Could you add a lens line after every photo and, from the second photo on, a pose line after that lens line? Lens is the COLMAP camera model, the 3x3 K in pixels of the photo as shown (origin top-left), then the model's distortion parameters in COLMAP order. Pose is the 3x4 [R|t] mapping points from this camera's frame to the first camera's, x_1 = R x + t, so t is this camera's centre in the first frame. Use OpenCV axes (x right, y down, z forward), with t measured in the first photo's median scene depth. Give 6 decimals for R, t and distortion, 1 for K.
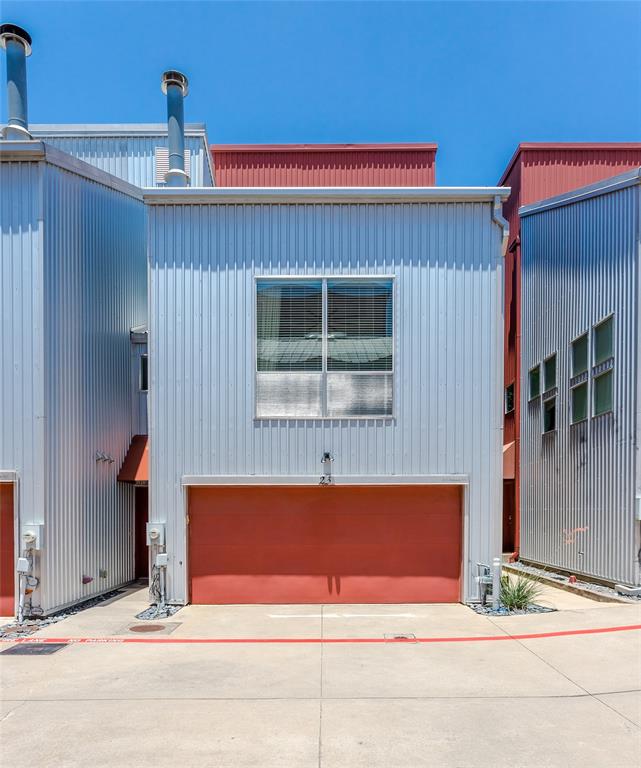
lens RADIAL K [[554.0, 0, 321.5], [0, 554.0, 513.6], [0, 0, 1]] dist [-0.007723, 0.000620]
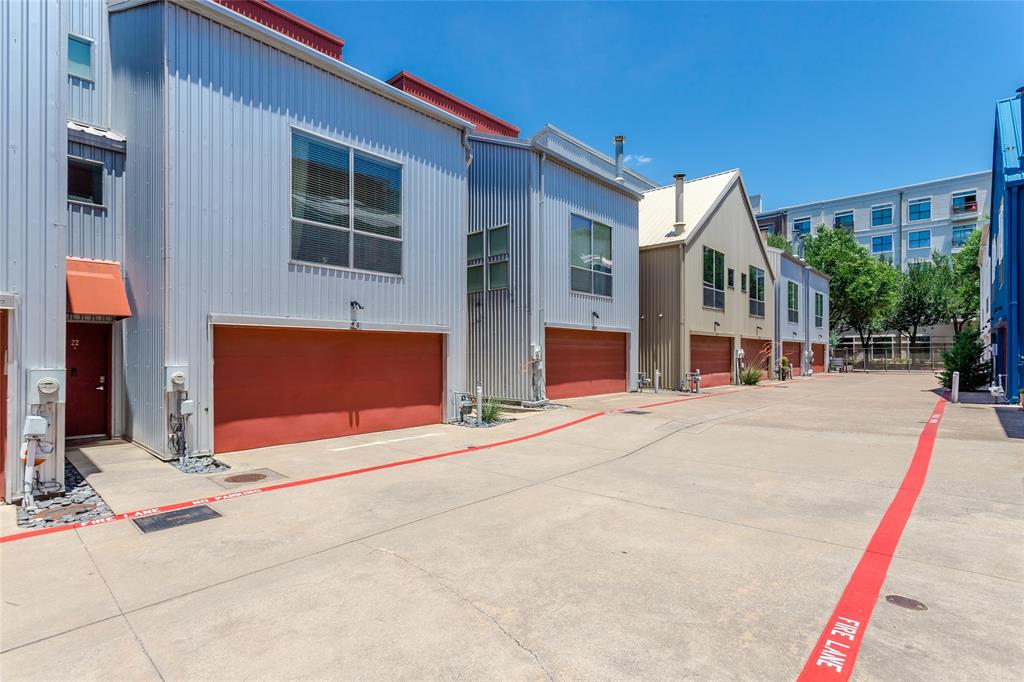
lens RADIAL K [[485.7, 0, 509.3], [0, 485.7, 338.2], [0, 0, 1]] dist [-0.001570, -0.000385]
pose [[0.681737, 0.025917, 0.731138, -0.492647], [0.001823, 0.999309, -0.037123, 0.002985], [-0.731595, 0.026641, 0.681219, 0.095058]]
